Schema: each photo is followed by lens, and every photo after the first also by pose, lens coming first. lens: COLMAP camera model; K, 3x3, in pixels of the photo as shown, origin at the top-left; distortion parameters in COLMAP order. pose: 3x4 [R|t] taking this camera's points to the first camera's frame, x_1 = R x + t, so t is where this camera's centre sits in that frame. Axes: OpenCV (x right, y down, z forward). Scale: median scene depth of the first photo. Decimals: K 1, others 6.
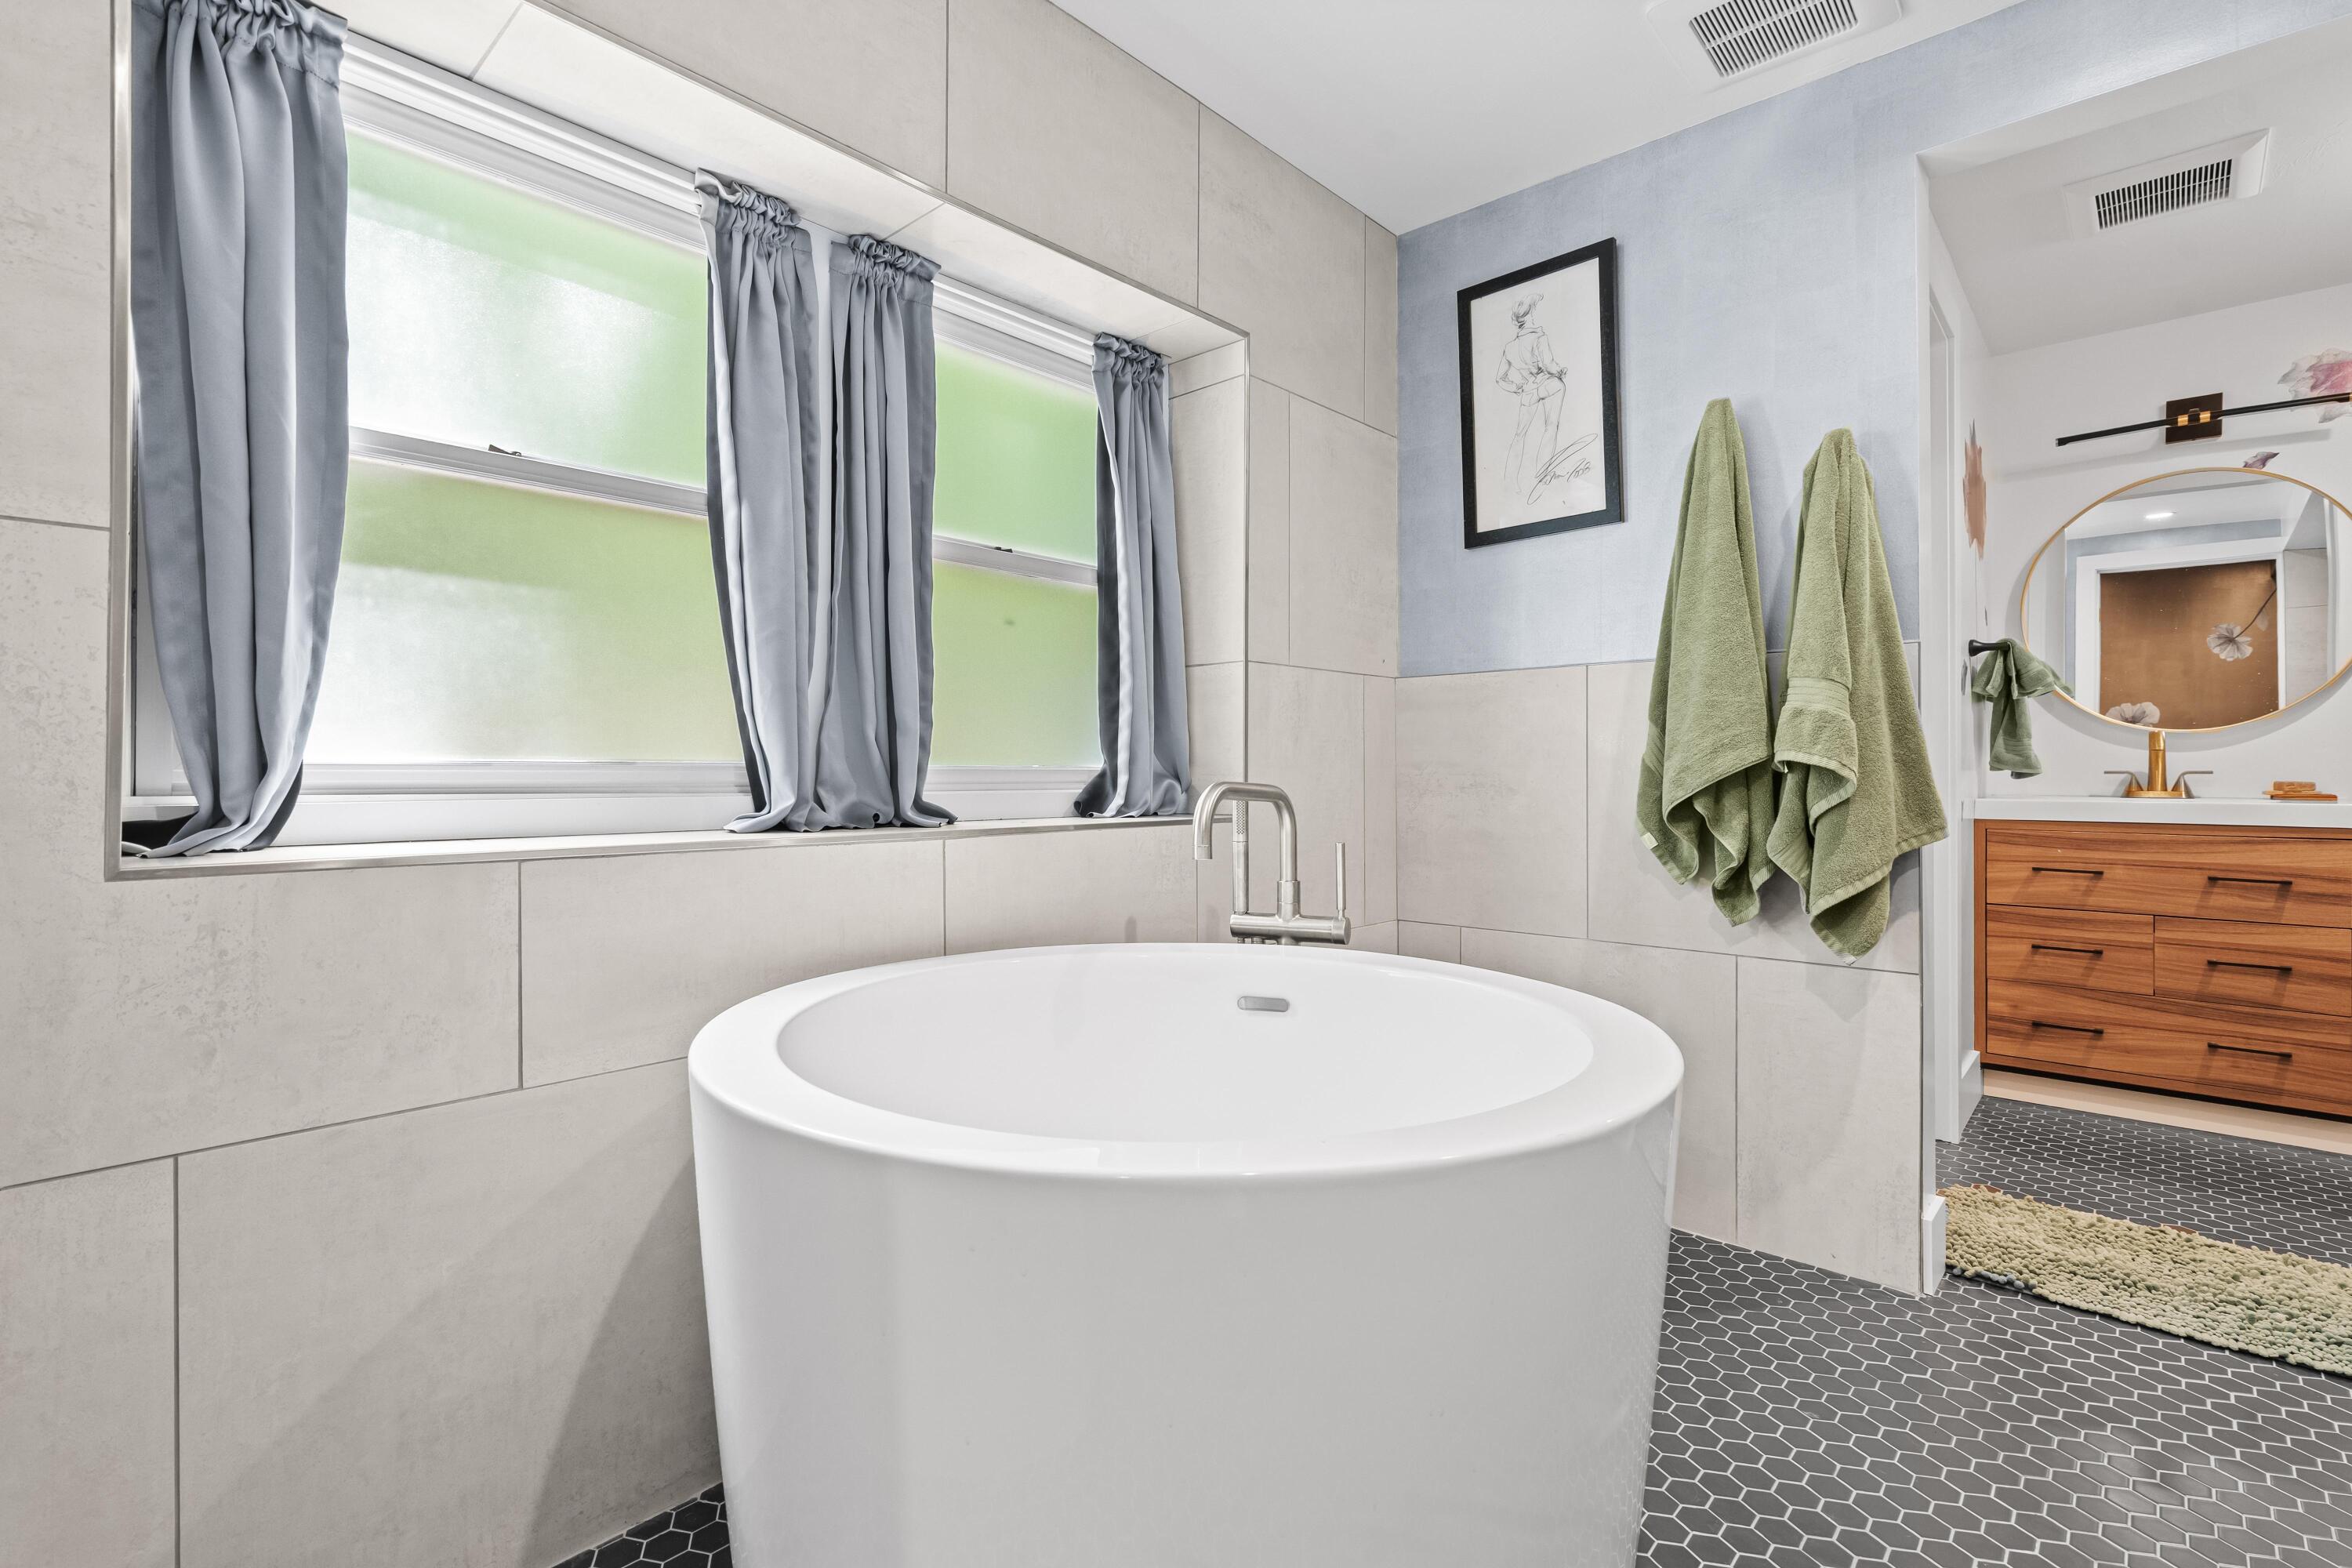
lens RADIAL K [[1086.0, 0, 1177.2], [0, 1086.0, 770.5], [0, 0, 1]] dist [-0.005991, 0.003582]
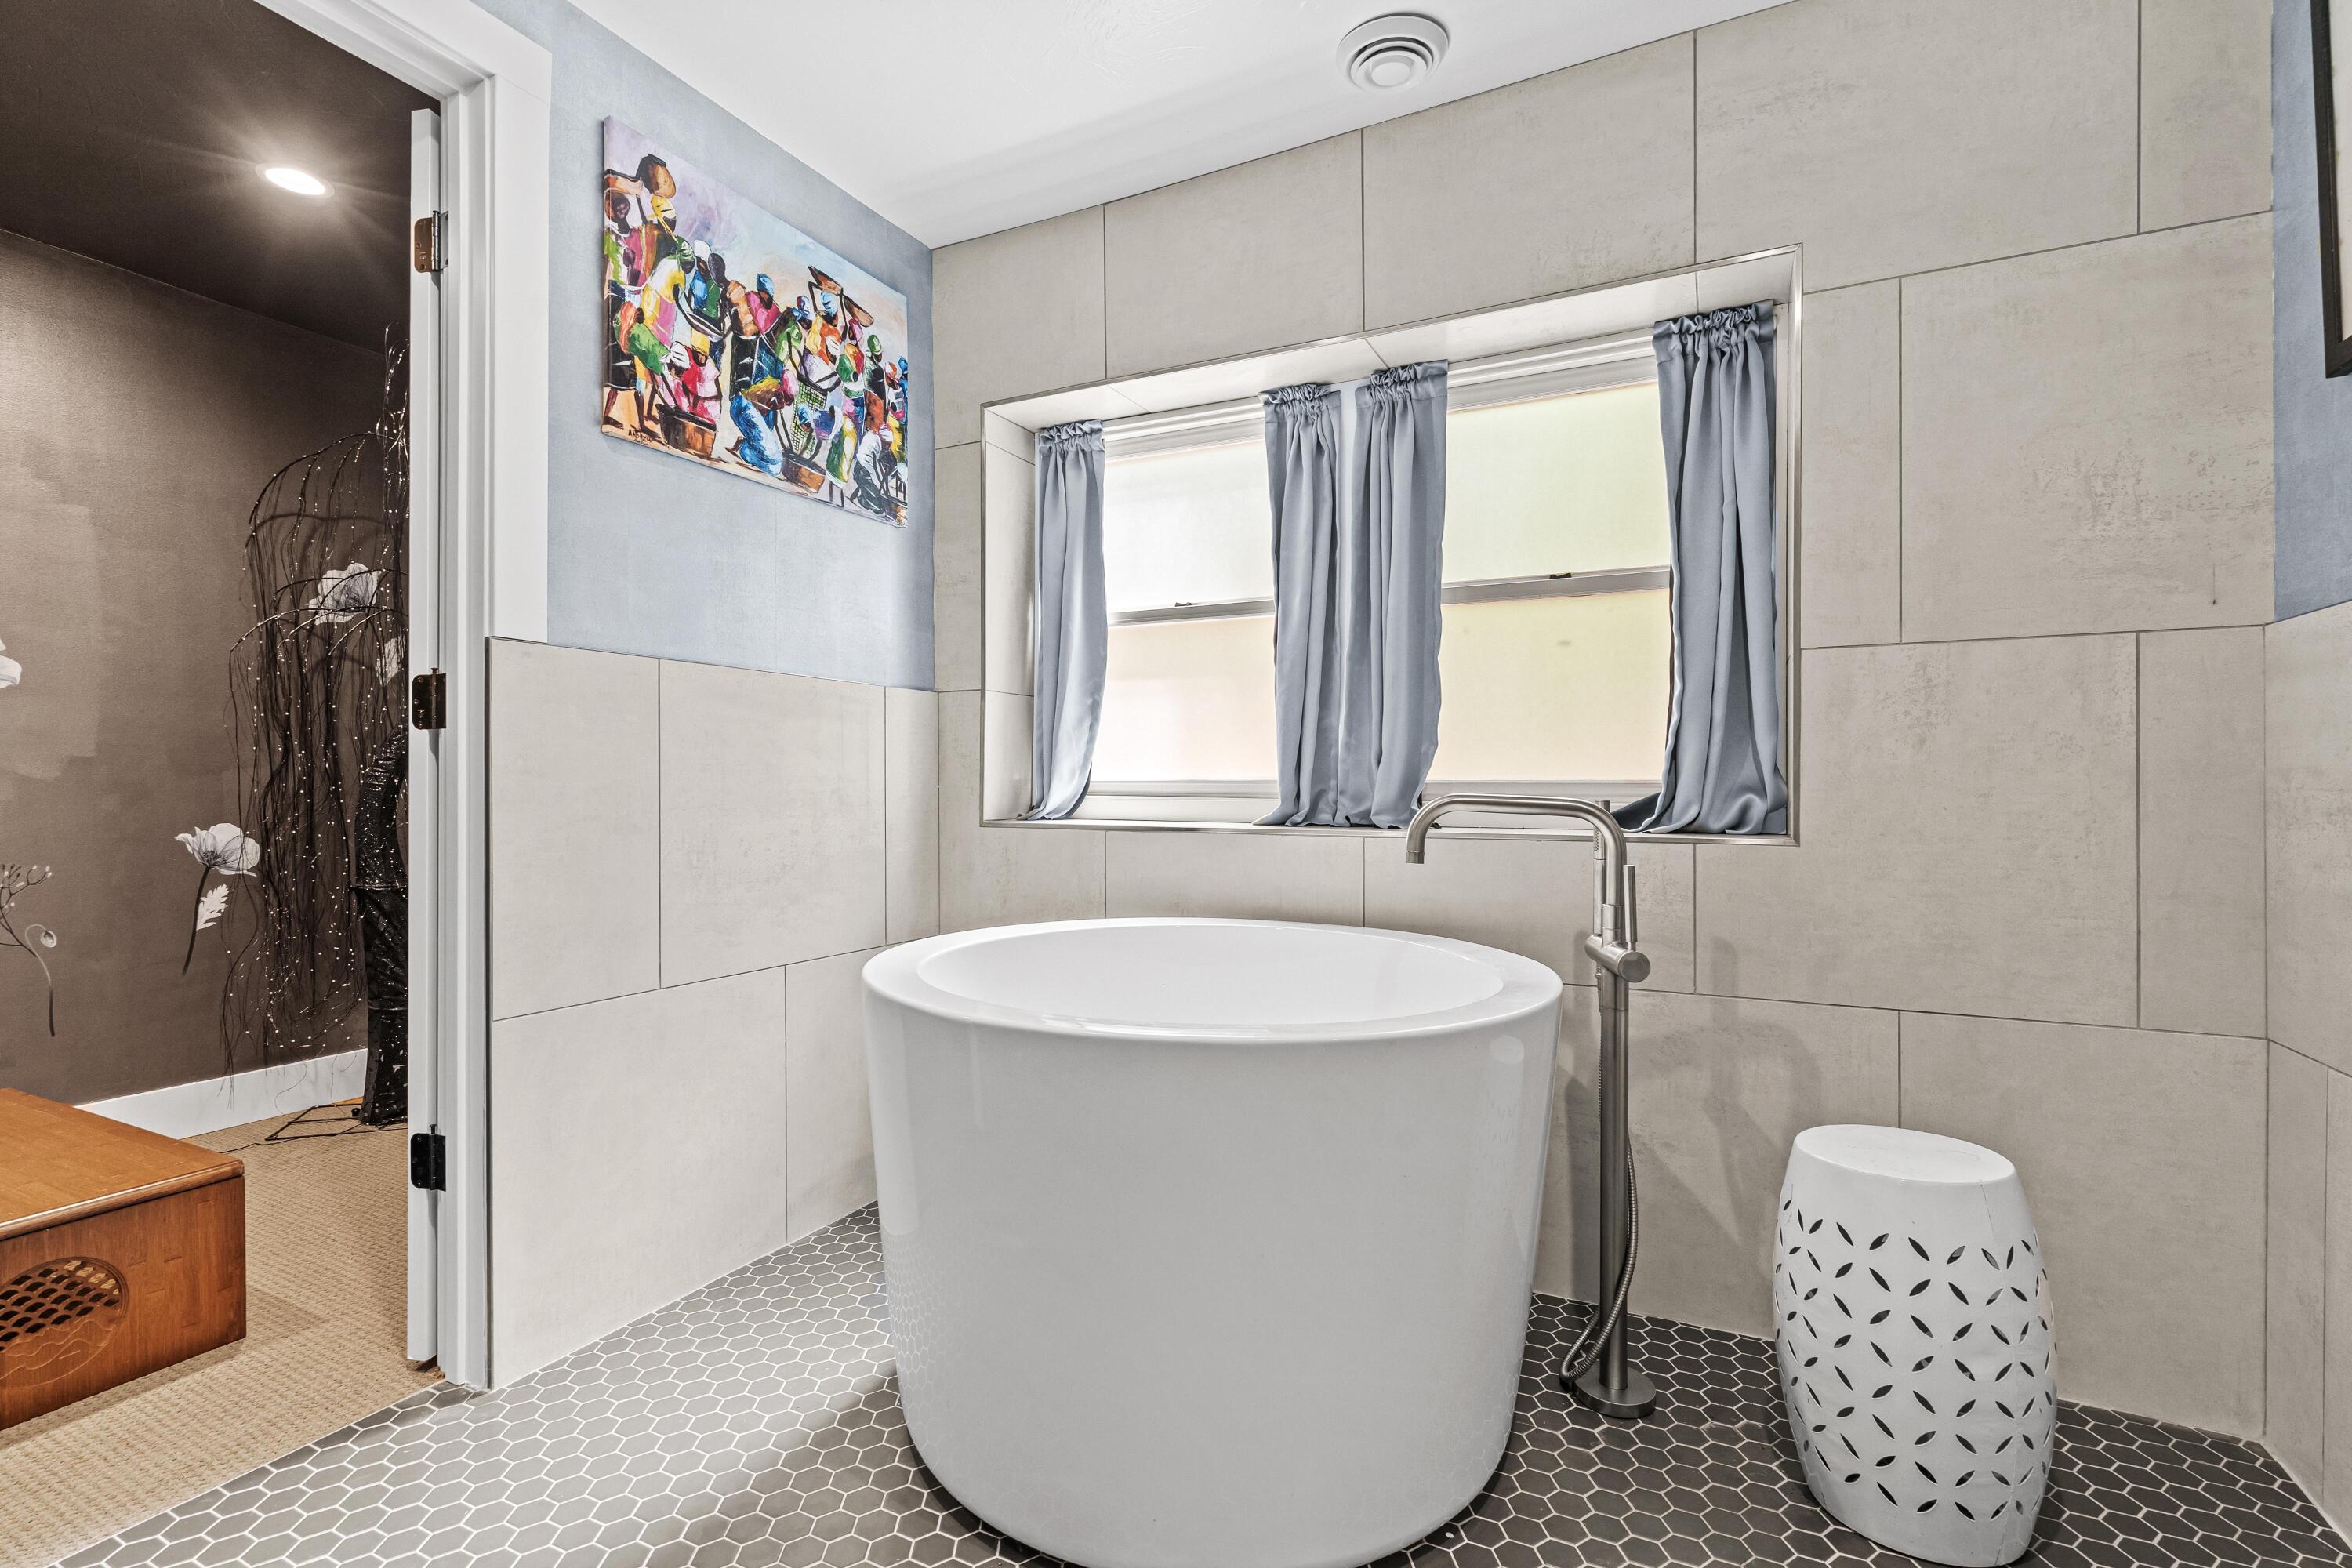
lens RADIAL K [[1086.0, 0, 1171.7], [0, 1086.0, 793.4], [0, 0, 1]] dist [-0.005991, 0.003582]
pose [[0.274349, 0.006494, -0.961608, 0.909039], [-0.000248, 0.999978, 0.006682, 0.003500], [0.961630, -0.001595, 0.274344, 0.410866]]
